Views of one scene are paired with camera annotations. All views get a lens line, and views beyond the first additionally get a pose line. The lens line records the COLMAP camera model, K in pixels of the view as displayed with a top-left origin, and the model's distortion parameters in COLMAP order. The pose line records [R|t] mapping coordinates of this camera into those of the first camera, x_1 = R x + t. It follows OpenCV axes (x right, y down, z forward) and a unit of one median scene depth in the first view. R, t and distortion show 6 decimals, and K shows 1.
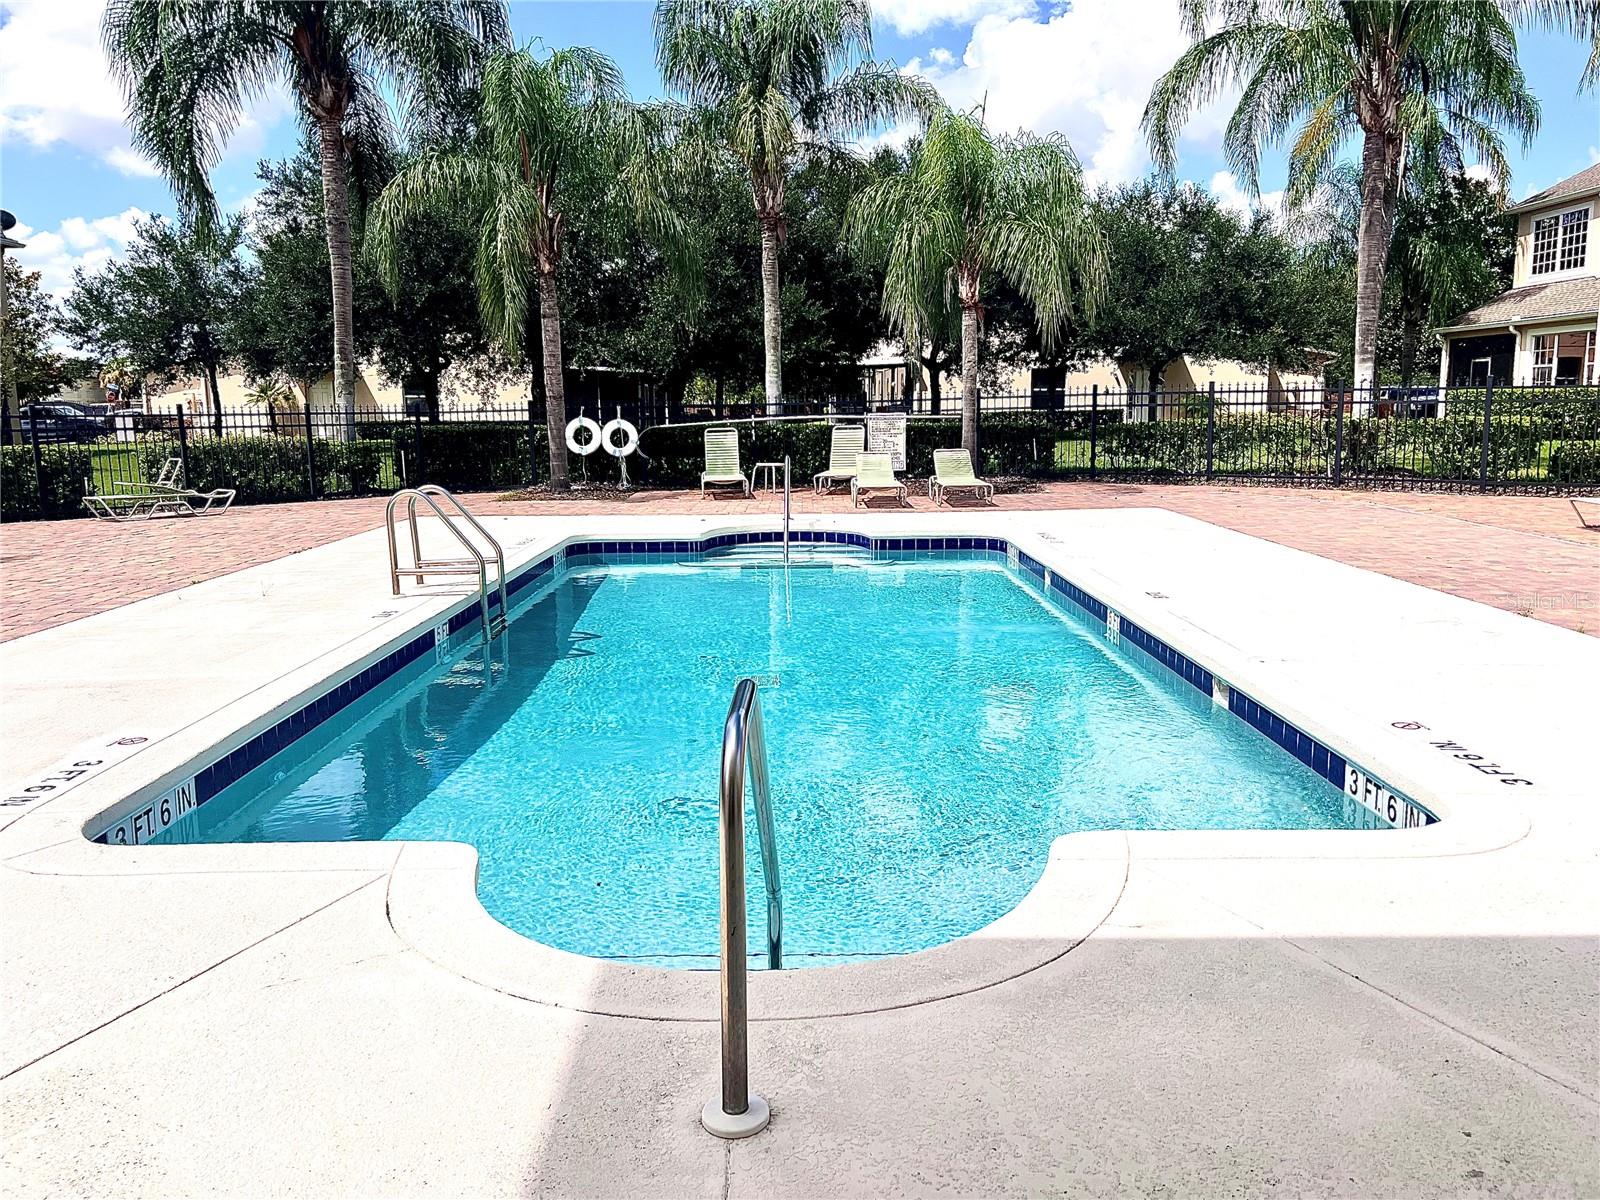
lens RADIAL K [[1201.3, 0, 805.5], [0, 1201.3, 583.9], [0, 0, 1]] dist [0.100669, -0.001654]
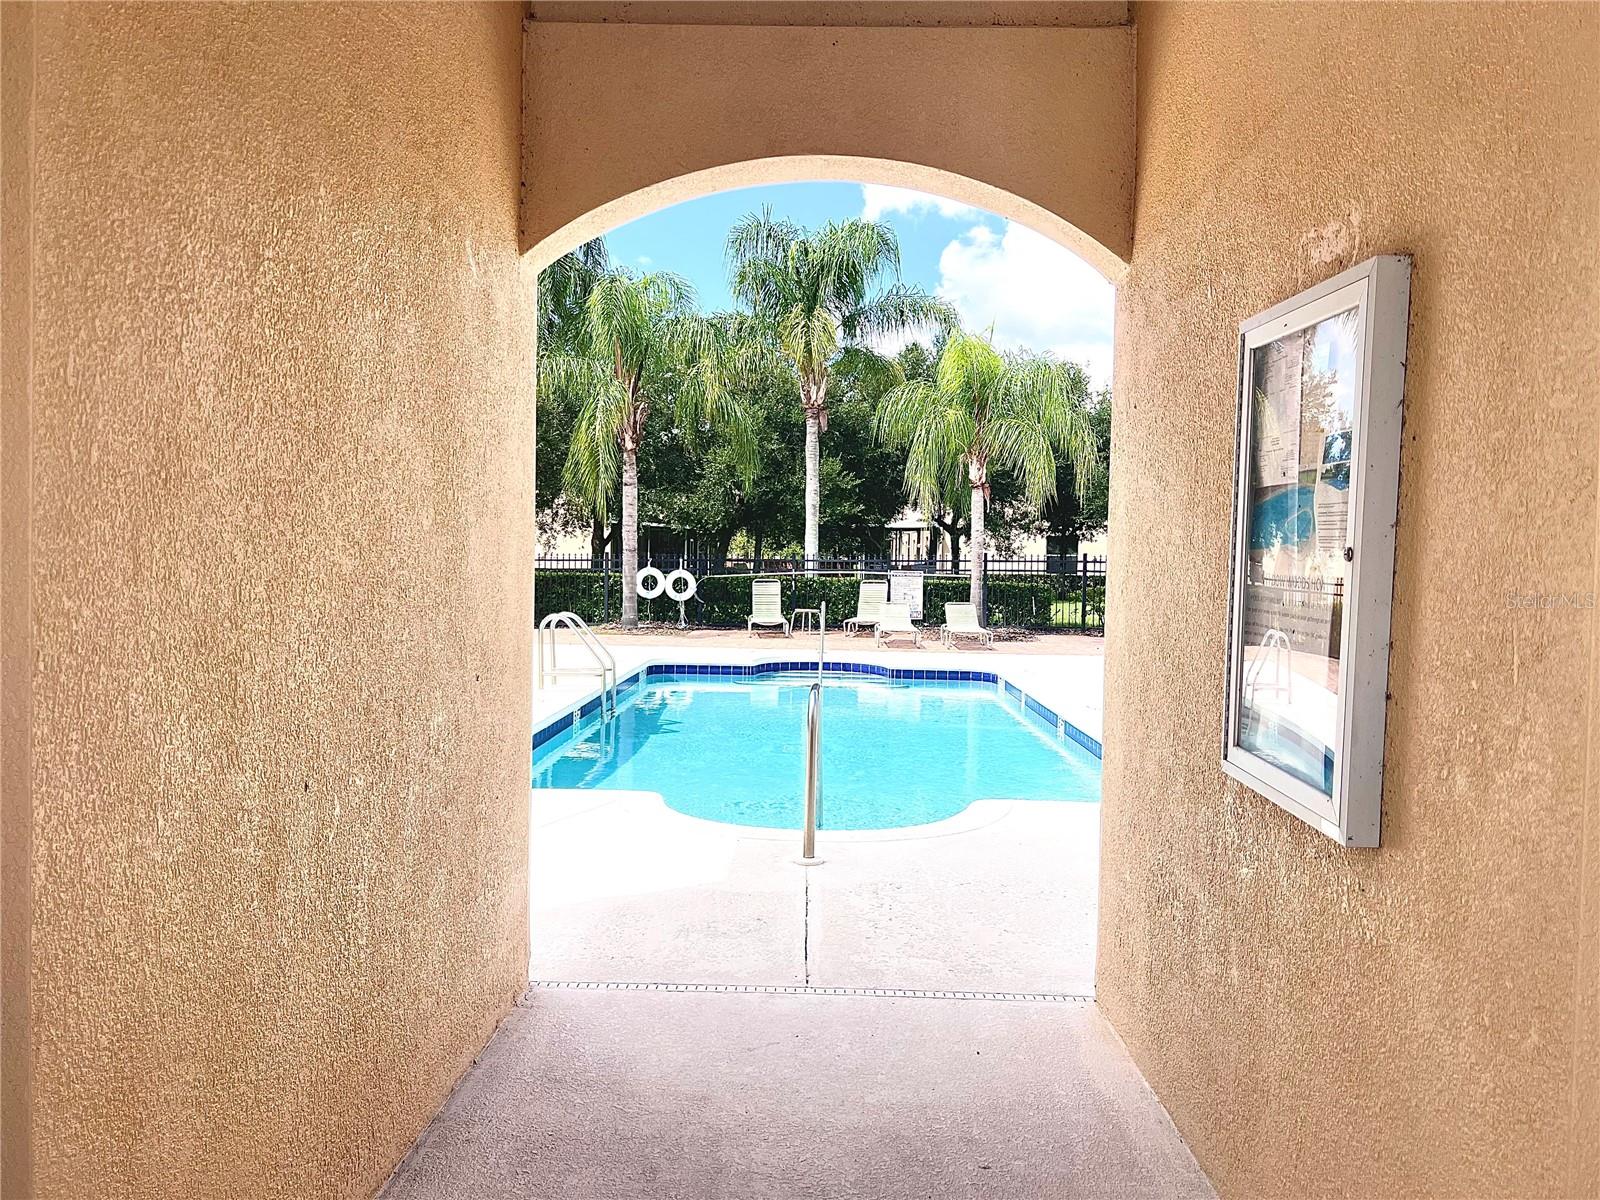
lens RADIAL K [[1201.3, 0, 803.0], [0, 1201.3, 601.0], [0, 0, 1]] dist [0.100669, -0.001654]
pose [[0.999153, 0.032317, -0.025489, -0.003496], [-0.035024, 0.992854, -0.114082, 0.025094], [0.021620, 0.114878, 0.993144, -0.167525]]
